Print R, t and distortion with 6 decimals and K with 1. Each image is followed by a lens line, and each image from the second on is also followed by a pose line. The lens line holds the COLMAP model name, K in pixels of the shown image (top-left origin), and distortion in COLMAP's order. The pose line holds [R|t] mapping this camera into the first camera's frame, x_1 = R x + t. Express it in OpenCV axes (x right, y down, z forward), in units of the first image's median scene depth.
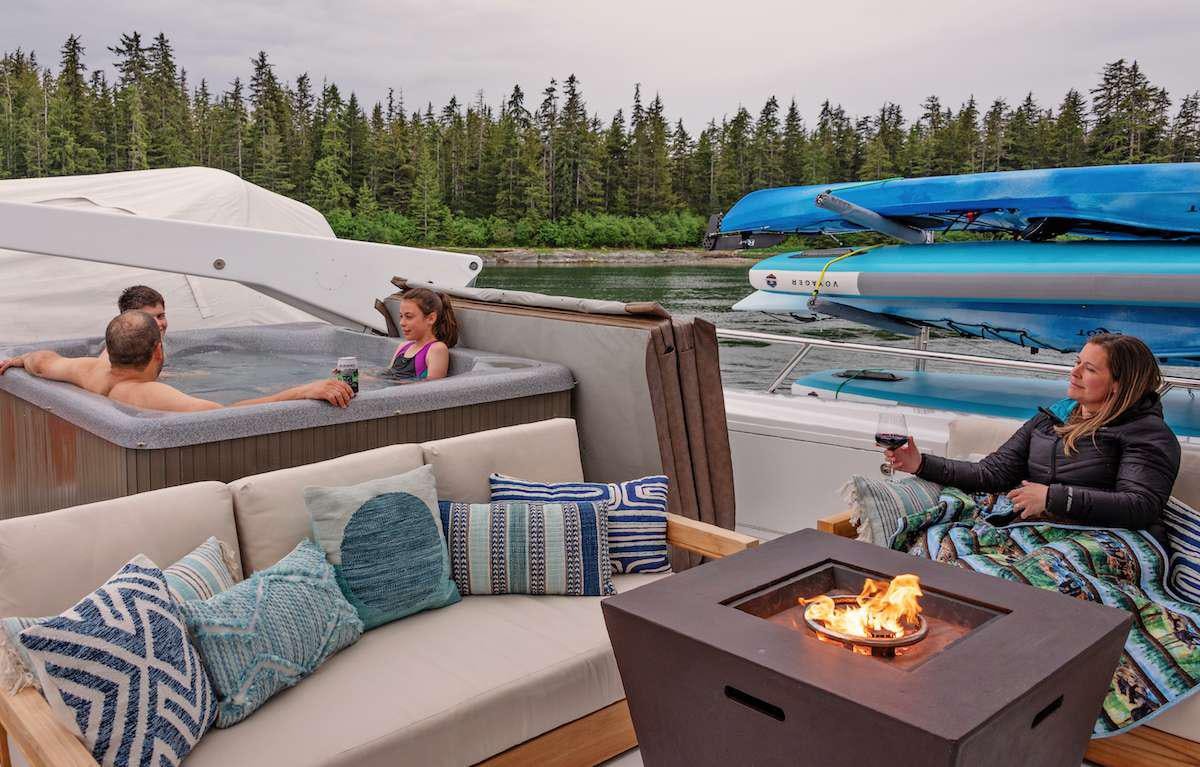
lens RADIAL K [[1004.0, 0, 600.0], [0, 1004.0, 383.5], [0, 0, 1]] dist [0.003806, -0.010199]
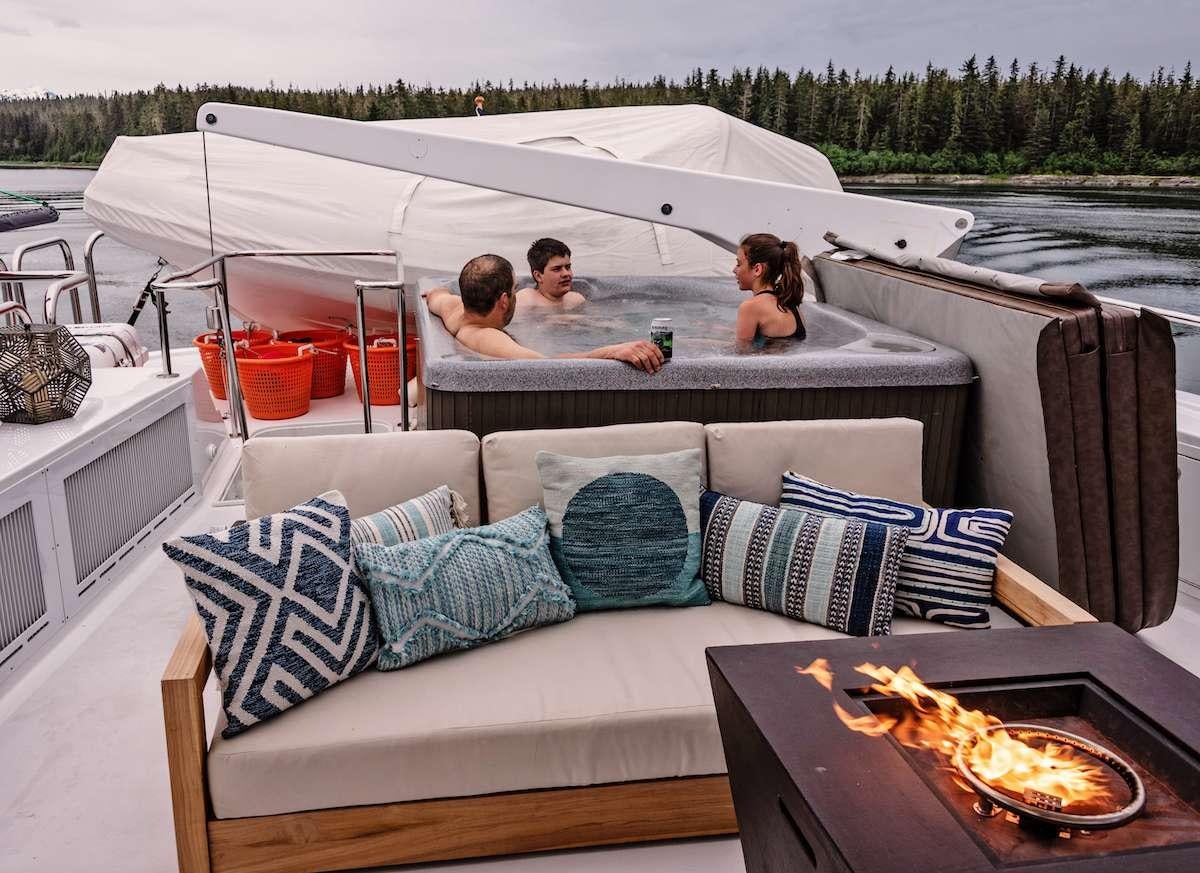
lens RADIAL K [[1032.7, 0, 598.2], [0, 1032.7, 495.4], [0, 0, 1]] dist [0.027542, 0.001603]
pose [[0.838944, 0.183599, -0.512313, 0.233931], [-0.106972, 0.978642, 0.175544, -0.030431], [0.533601, -0.092469, 0.840666, 0.180303]]
